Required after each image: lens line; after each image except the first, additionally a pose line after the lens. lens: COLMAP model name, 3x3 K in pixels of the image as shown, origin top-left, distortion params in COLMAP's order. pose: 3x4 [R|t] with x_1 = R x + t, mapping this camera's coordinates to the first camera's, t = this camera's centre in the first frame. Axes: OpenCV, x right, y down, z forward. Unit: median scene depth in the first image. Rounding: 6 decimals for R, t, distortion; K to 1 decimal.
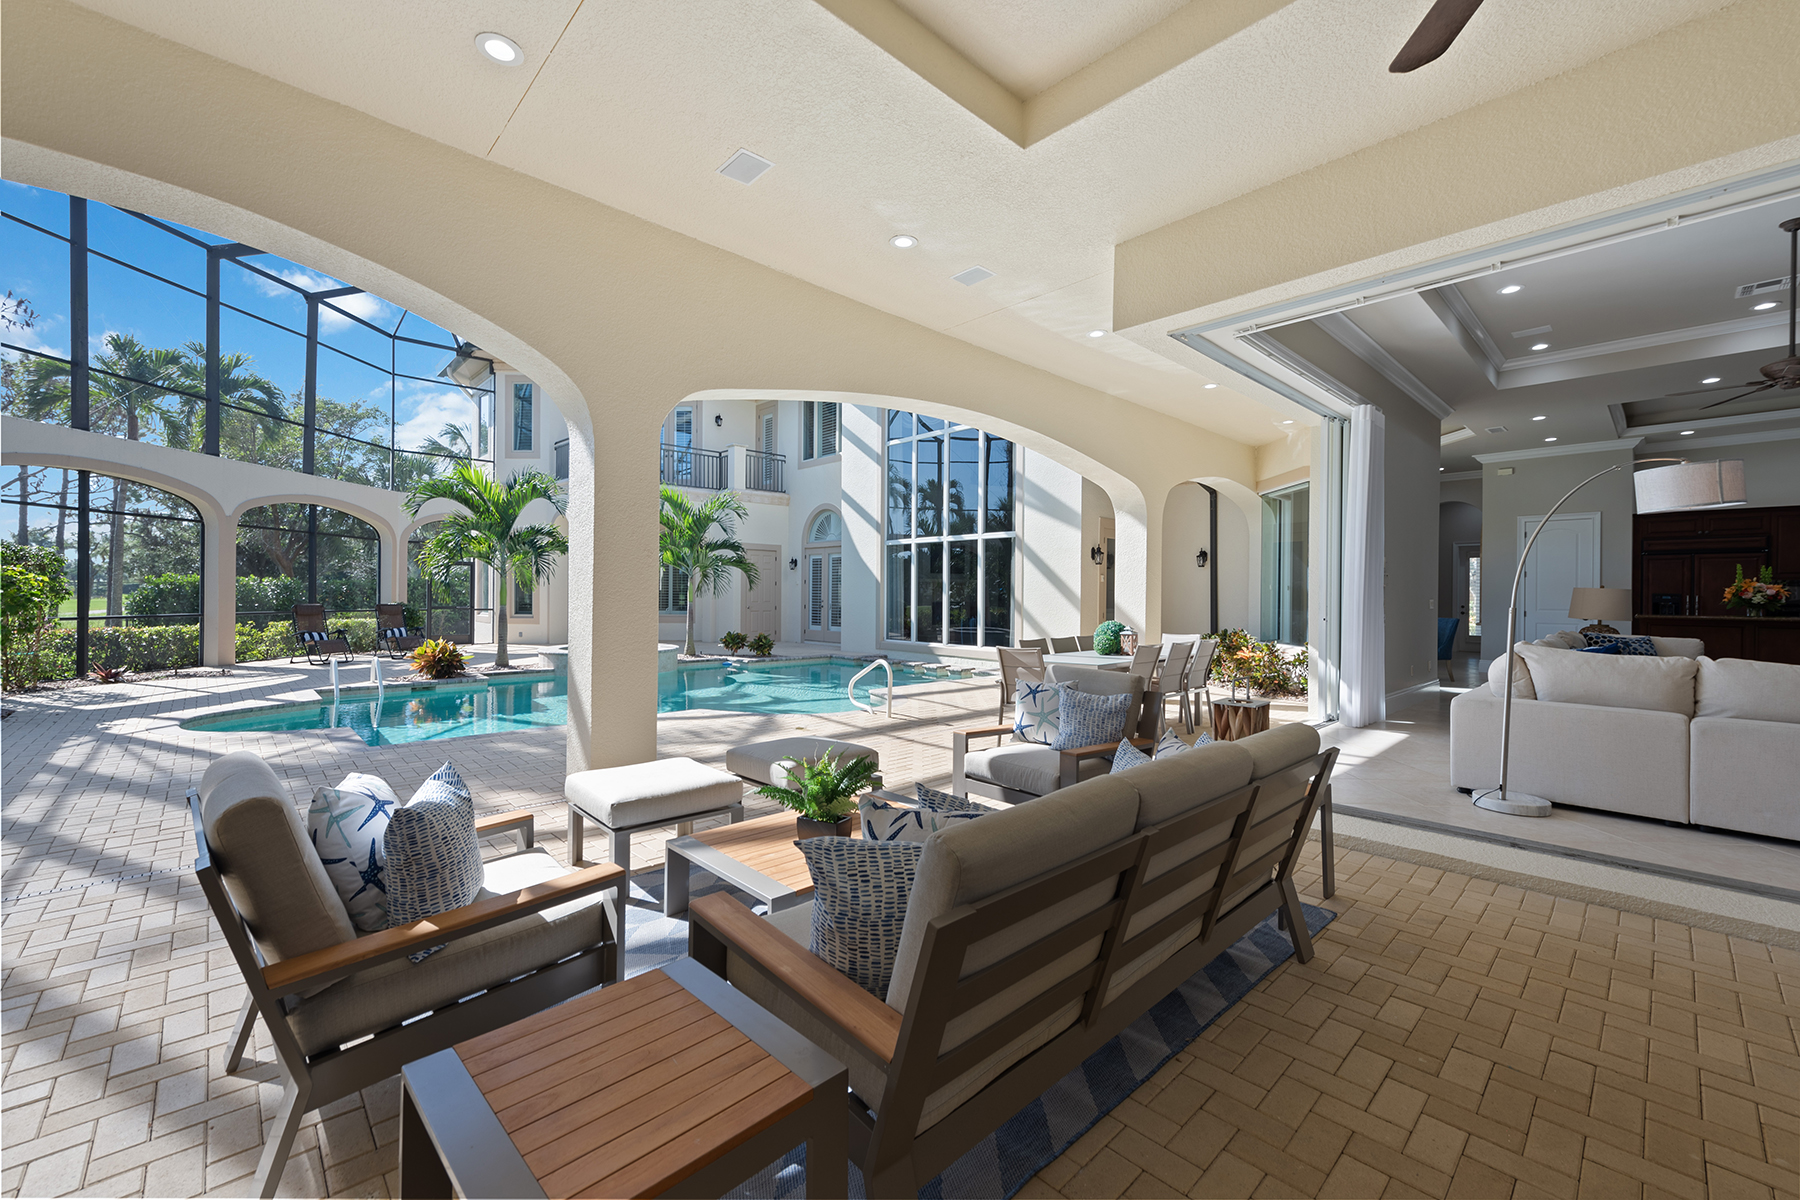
lens RADIAL K [[725.4, 0, 905.6], [0, 725.4, 599.8], [0, 0, 1]] dist [0.002443, 0.000201]
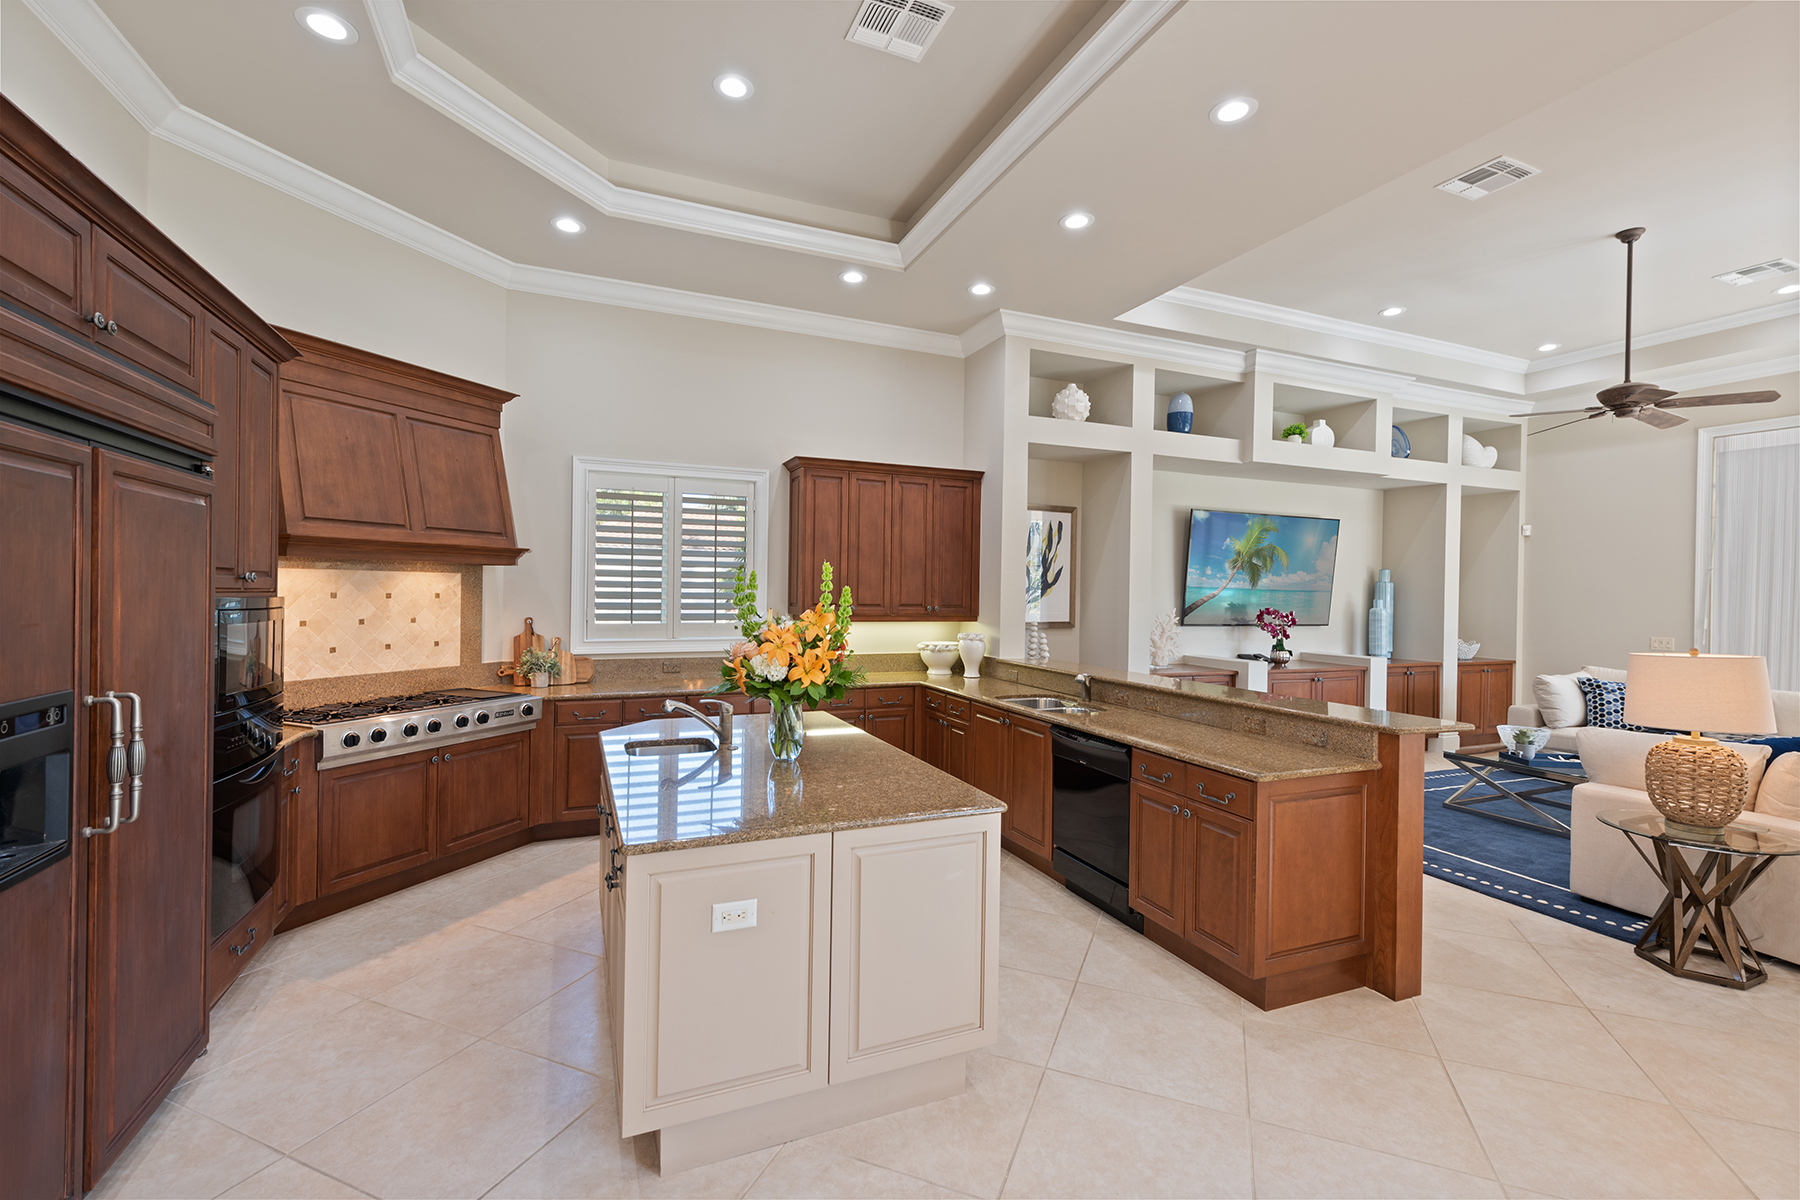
lens RADIAL K [[777.9, 0, 897.9], [0, 777.9, 598.1], [0, 0, 1]] dist [0.012273, -0.000587]
pose [[-0.936087, -0.024162, 0.350938, 0.877504], [-0.018811, 0.999649, 0.018650, -0.035475], [-0.351266, 0.010857, -0.936213, 1.140311]]
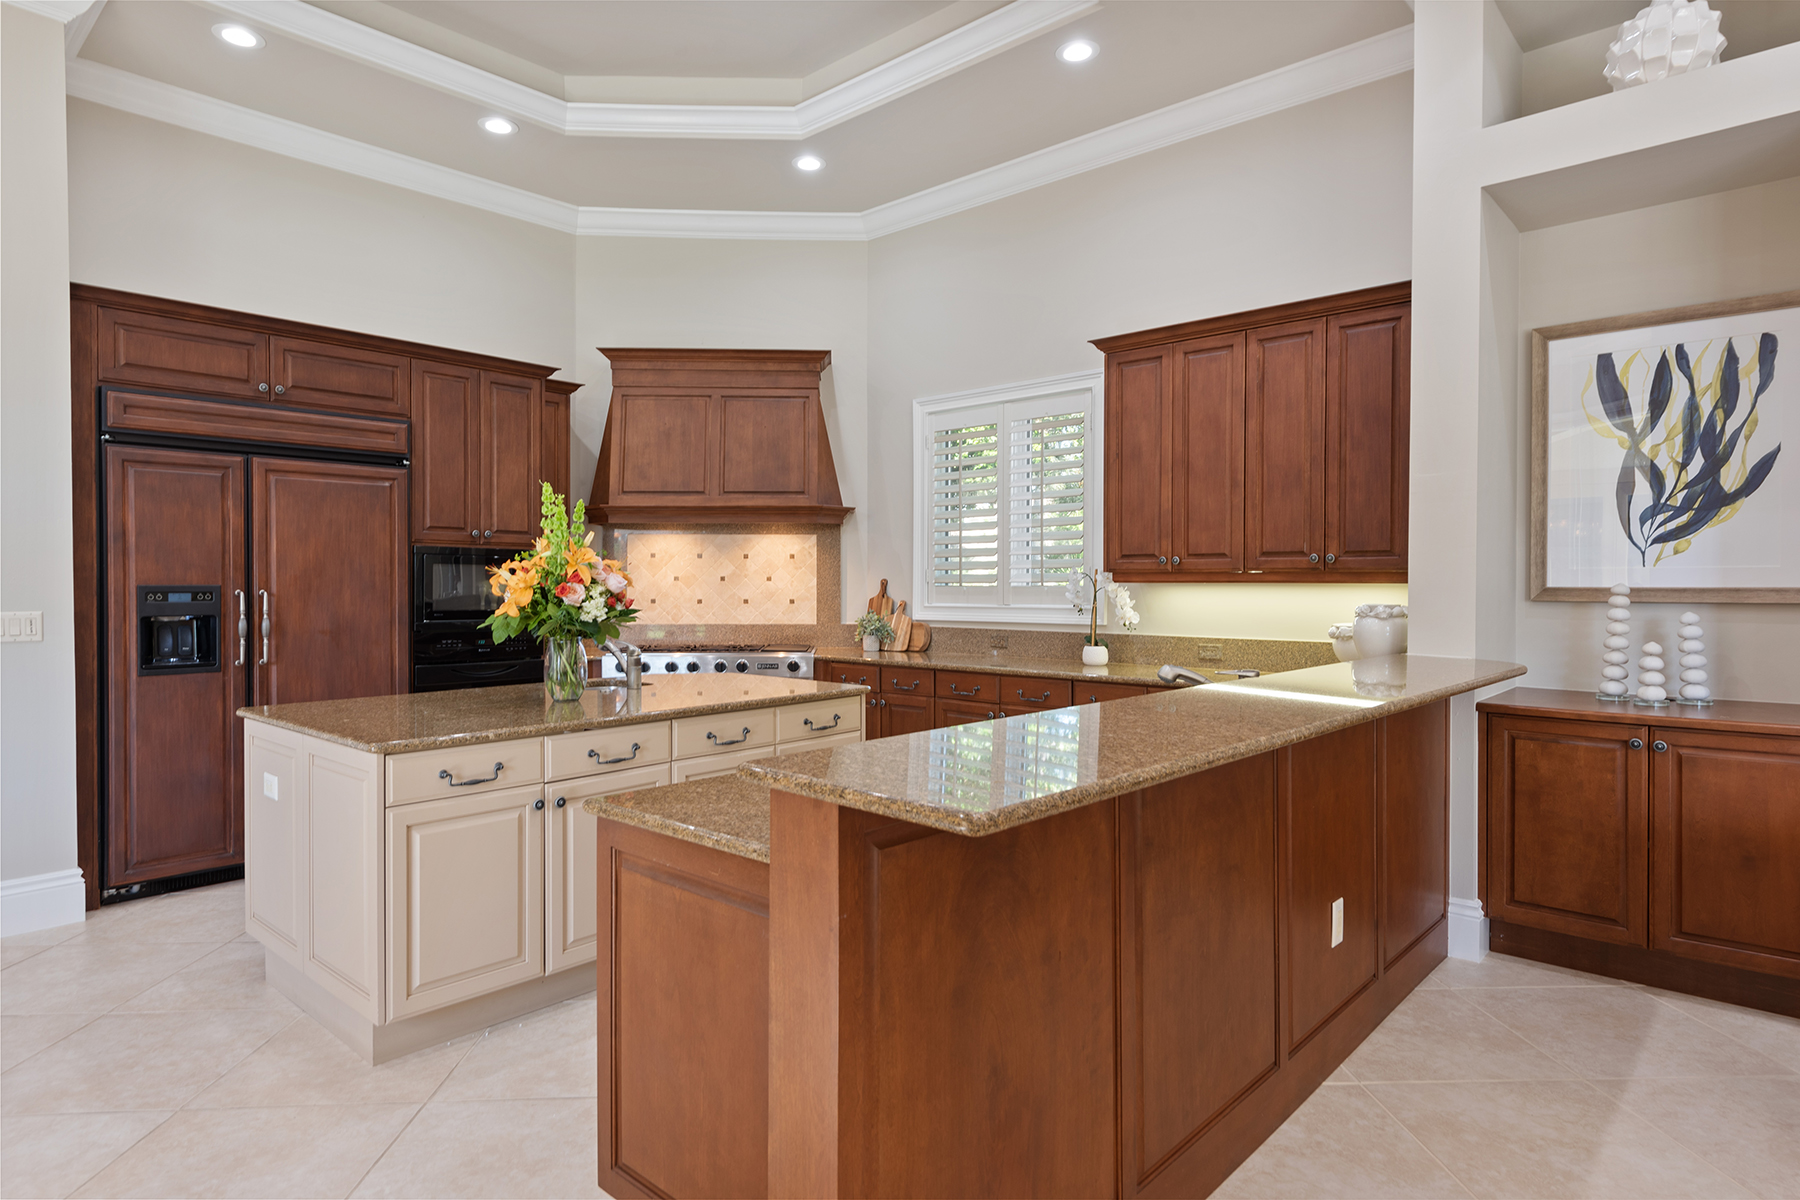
lens RADIAL K [[1006.5, 0, 897.0], [0, 1006.5, 602.4], [0, 0, 1]] dist [0.015295, -0.001586]
pose [[-0.070548, -0.027578, 0.997127, 0.656839], [0.005829, 0.999589, 0.028059, -0.011525], [-0.997491, 0.007792, -0.070358, 0.782573]]
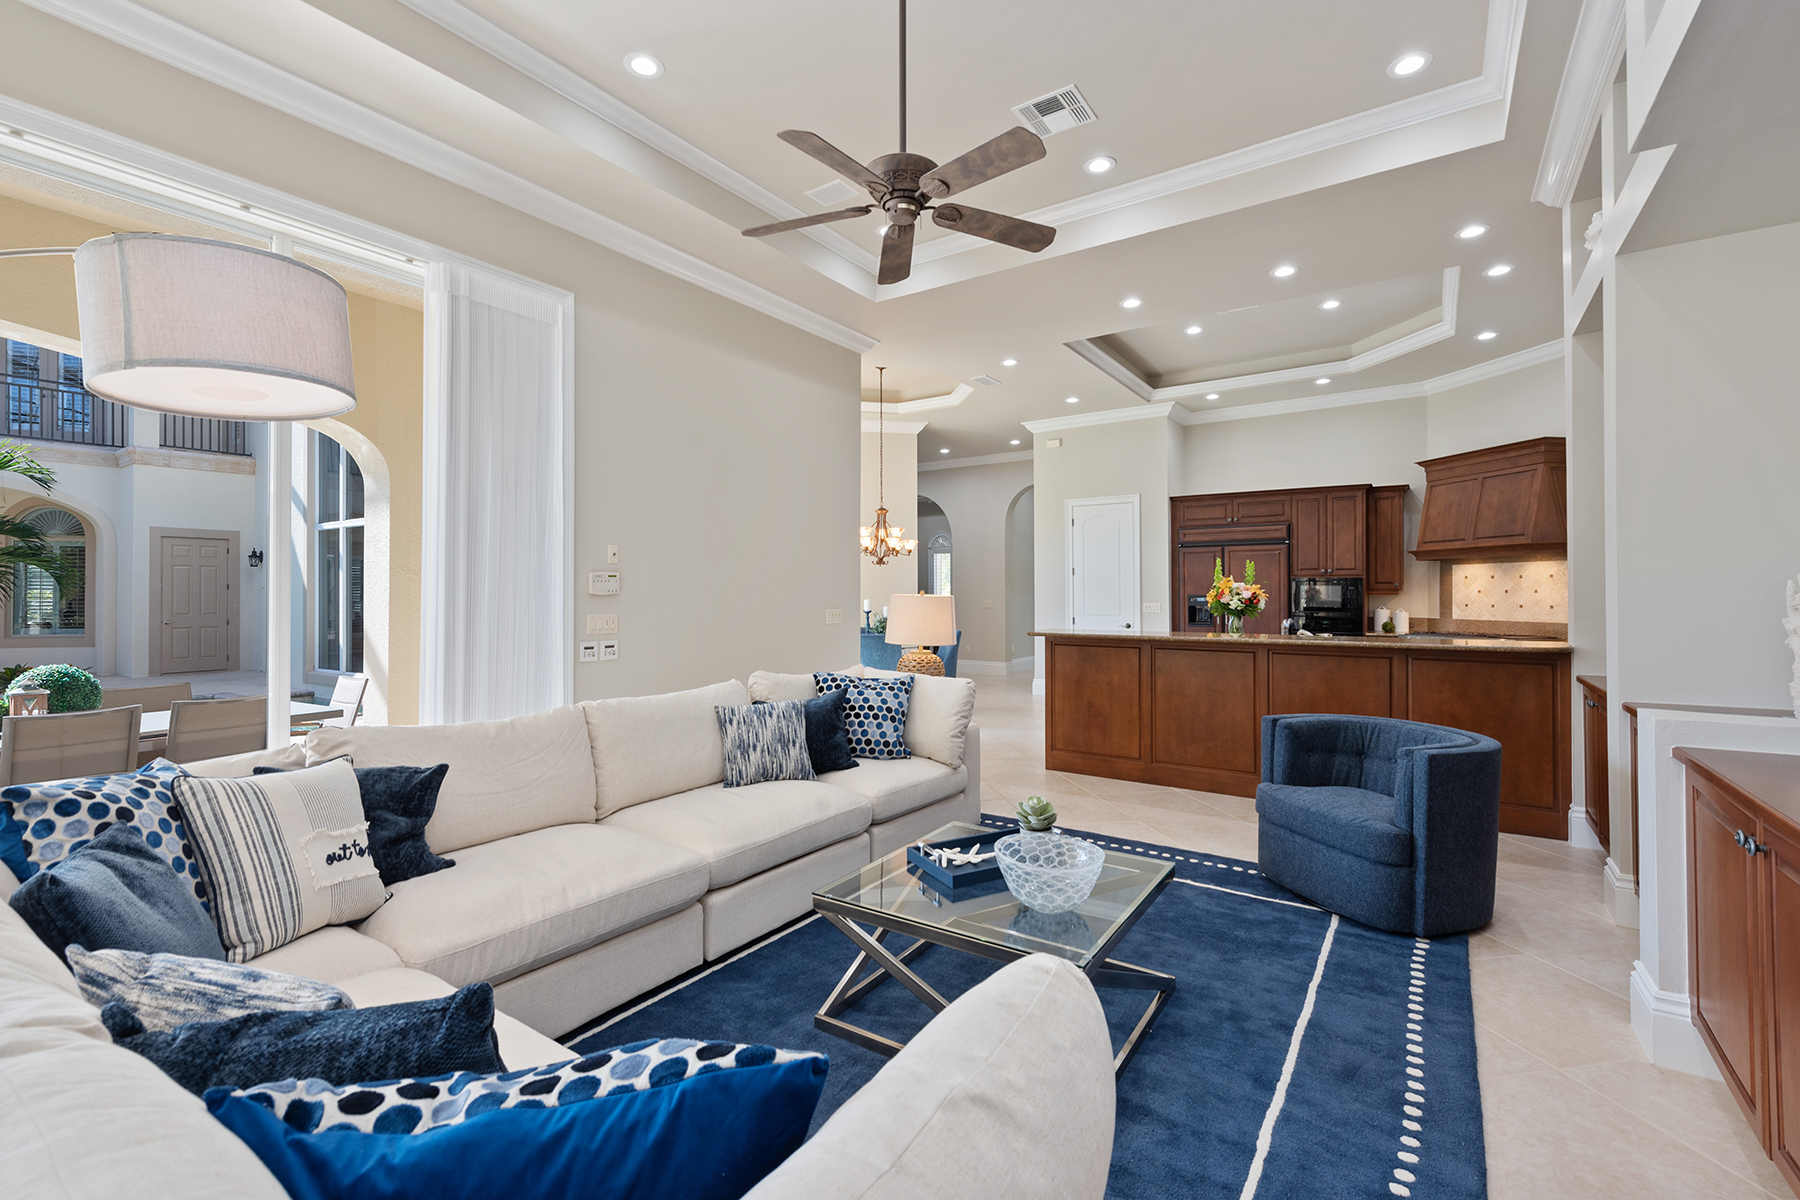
lens RADIAL K [[777.9, 0, 909.6], [0, 777.9, 585.4], [0, 0, 1]] dist [0.012273, -0.000587]
pose [[0.974741, -0.007426, 0.223215, 0.561224], [0.010837, 0.999842, -0.014060, -0.010656], [-0.223076, 0.016124, 0.974668, 0.234809]]
